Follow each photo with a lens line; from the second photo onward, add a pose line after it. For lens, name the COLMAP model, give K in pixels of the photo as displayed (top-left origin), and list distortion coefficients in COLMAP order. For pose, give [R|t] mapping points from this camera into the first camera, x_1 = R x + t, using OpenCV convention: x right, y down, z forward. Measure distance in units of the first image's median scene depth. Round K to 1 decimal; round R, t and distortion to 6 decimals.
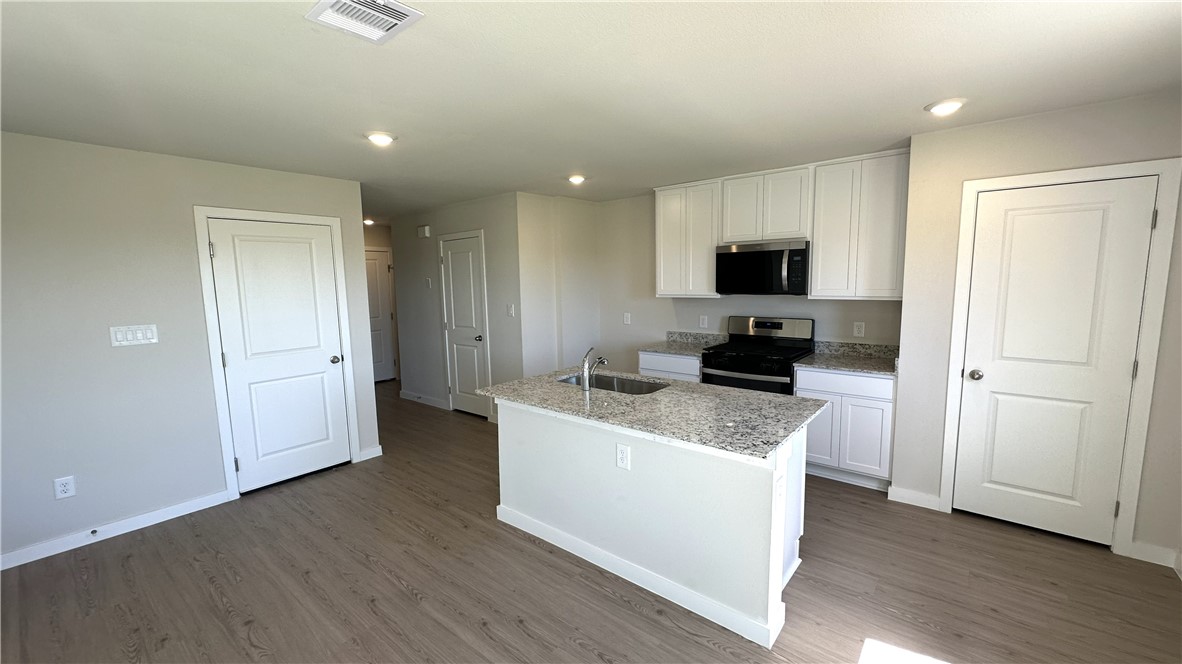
lens RADIAL K [[463.7, 0, 592.7], [0, 463.7, 336.1], [0, 0, 1]] dist [-0.001874, 0.000010]
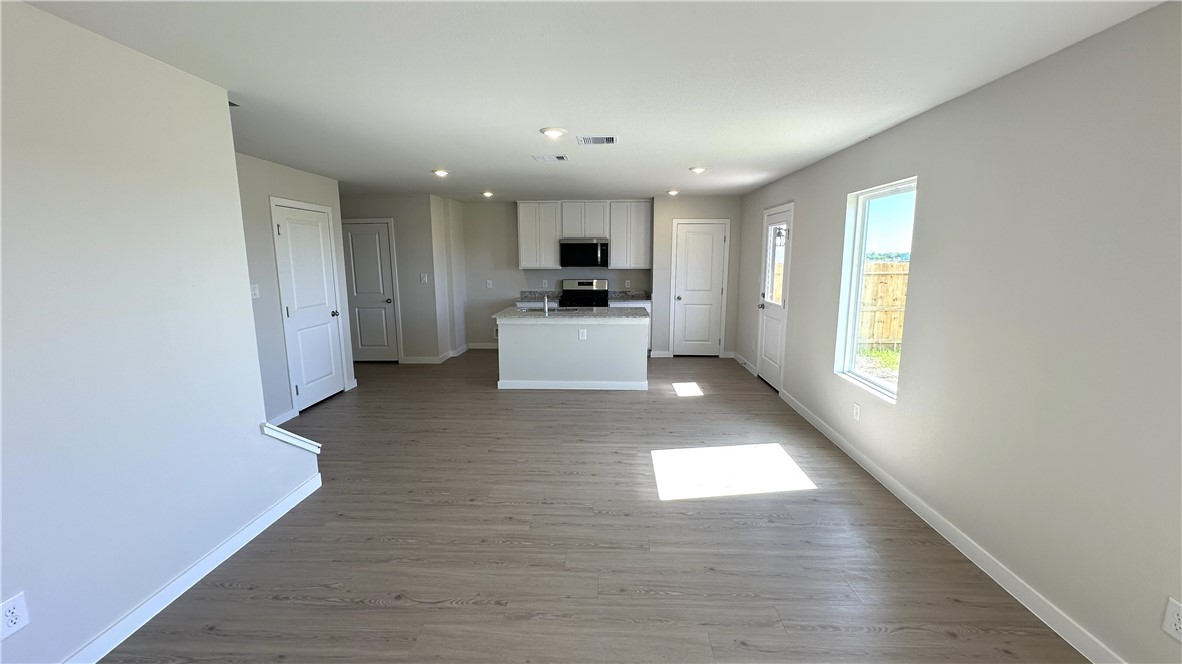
lens RADIAL K [[472.5, 0, 591.0], [0, 472.5, 332.0], [0, 0, 1]] dist [0.017118, -0.000044]
pose [[0.797680, -0.078452, 0.597957, -0.786429], [0.063805, 0.996916, 0.045680, 0.088363], [-0.599697, 0.001714, 0.800225, -0.540606]]
